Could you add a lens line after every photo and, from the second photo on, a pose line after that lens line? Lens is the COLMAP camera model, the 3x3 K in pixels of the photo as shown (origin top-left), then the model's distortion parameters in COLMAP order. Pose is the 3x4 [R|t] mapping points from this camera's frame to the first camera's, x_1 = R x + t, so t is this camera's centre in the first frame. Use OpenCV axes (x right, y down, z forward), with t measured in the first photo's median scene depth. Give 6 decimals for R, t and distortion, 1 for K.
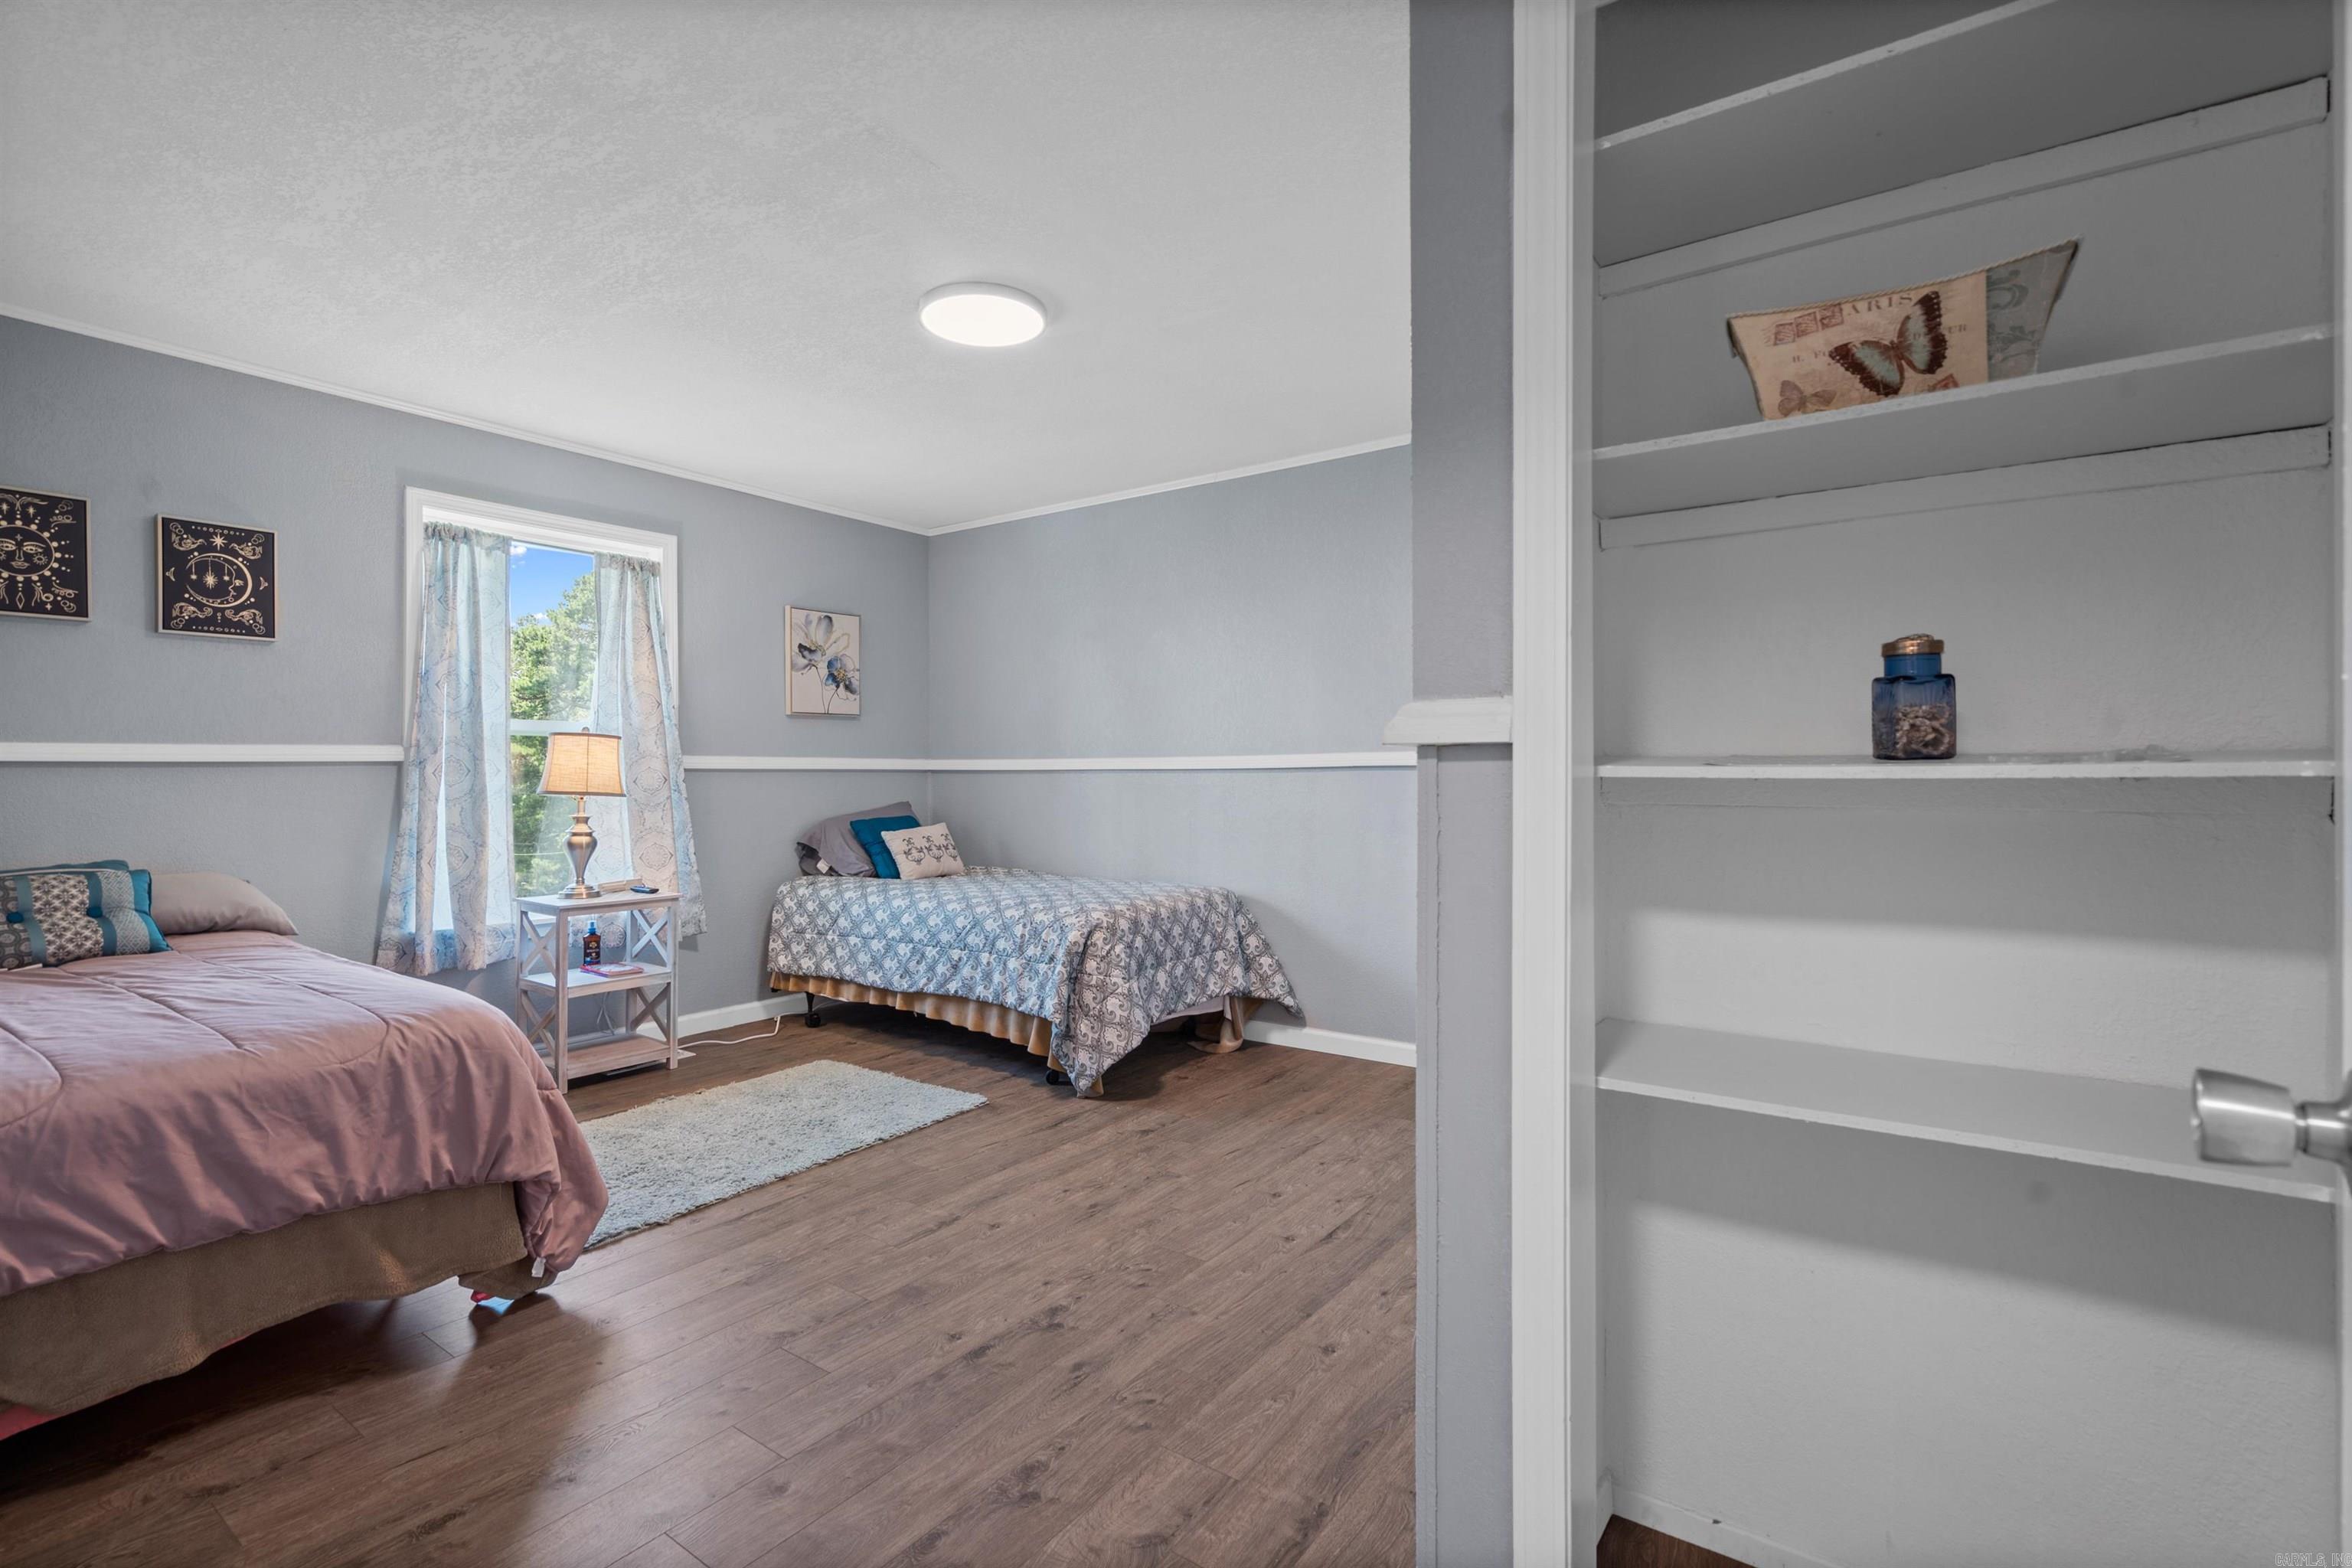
lens RADIAL K [[1075.9, 0, 1160.7], [0, 1075.9, 777.5], [0, 0, 1]] dist [-0.003724, 0.001954]
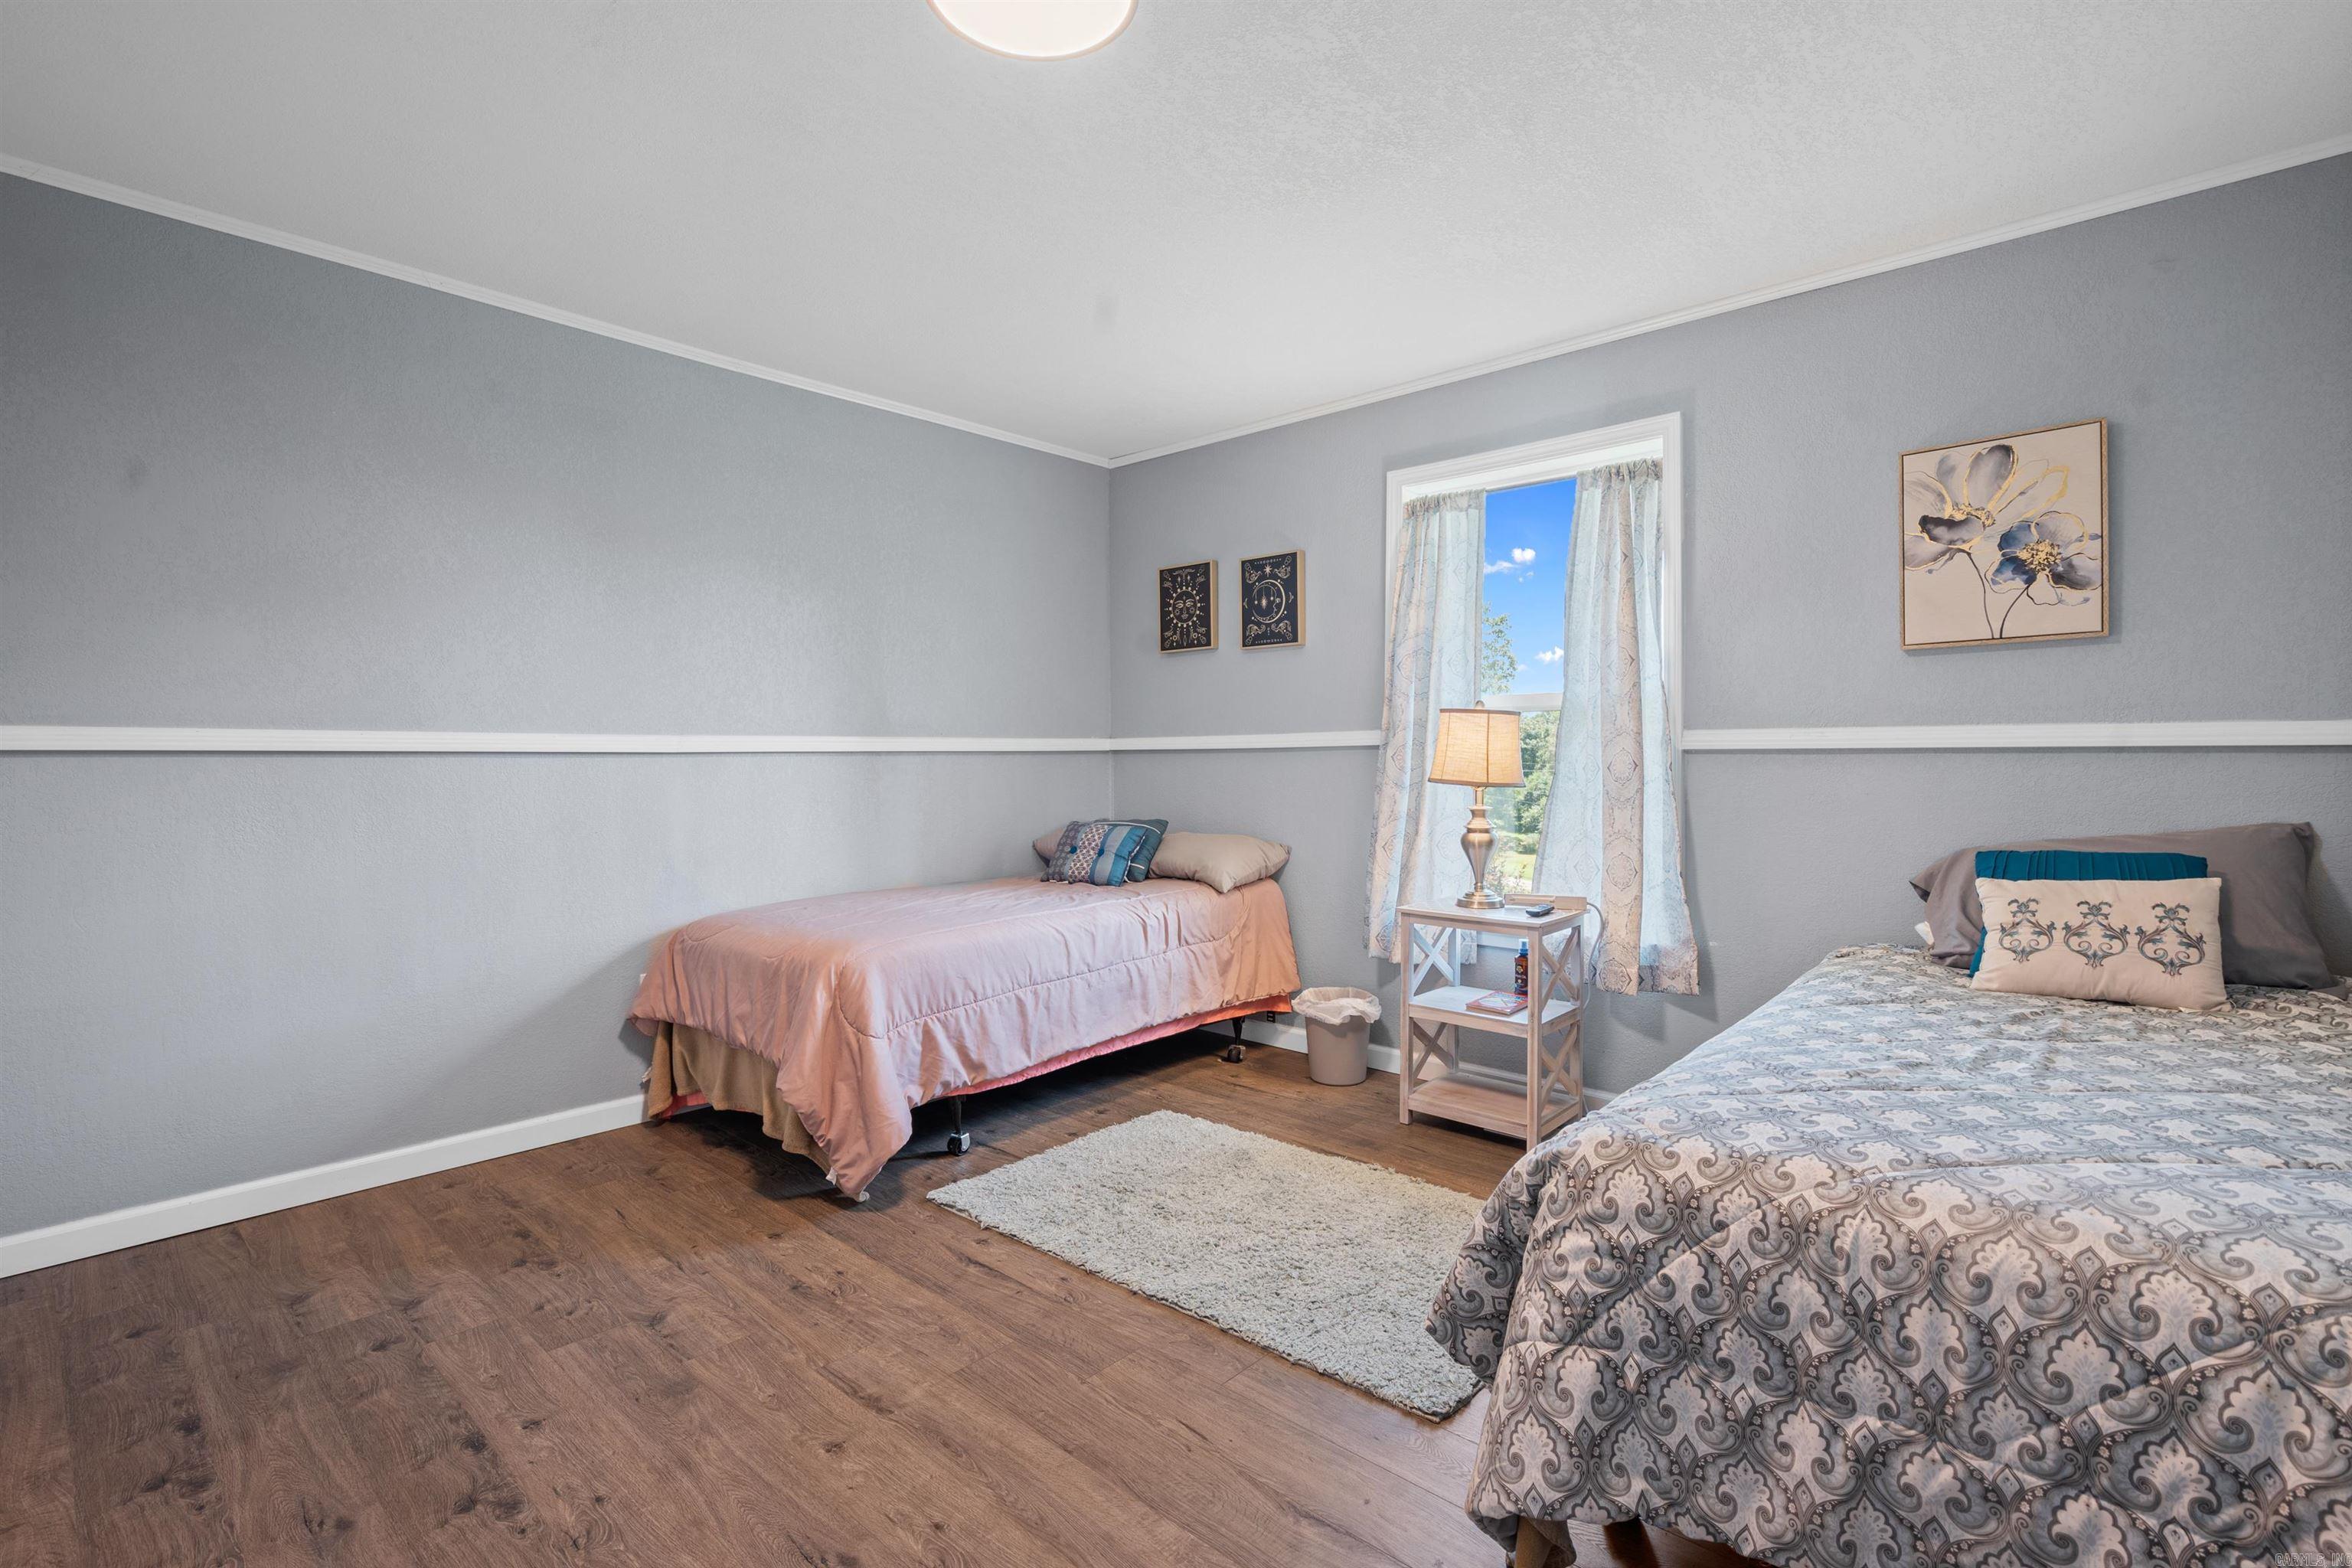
lens RADIAL K [[1075.9, 0, 1157.1], [0, 1075.9, 779.1], [0, 0, 1]] dist [-0.003724, 0.001954]
pose [[-0.115440, 0.020077, -0.993112, 0.337413], [-0.001682, 0.999790, 0.020408, -0.003500], [0.993313, 0.004026, -0.115382, 0.917833]]
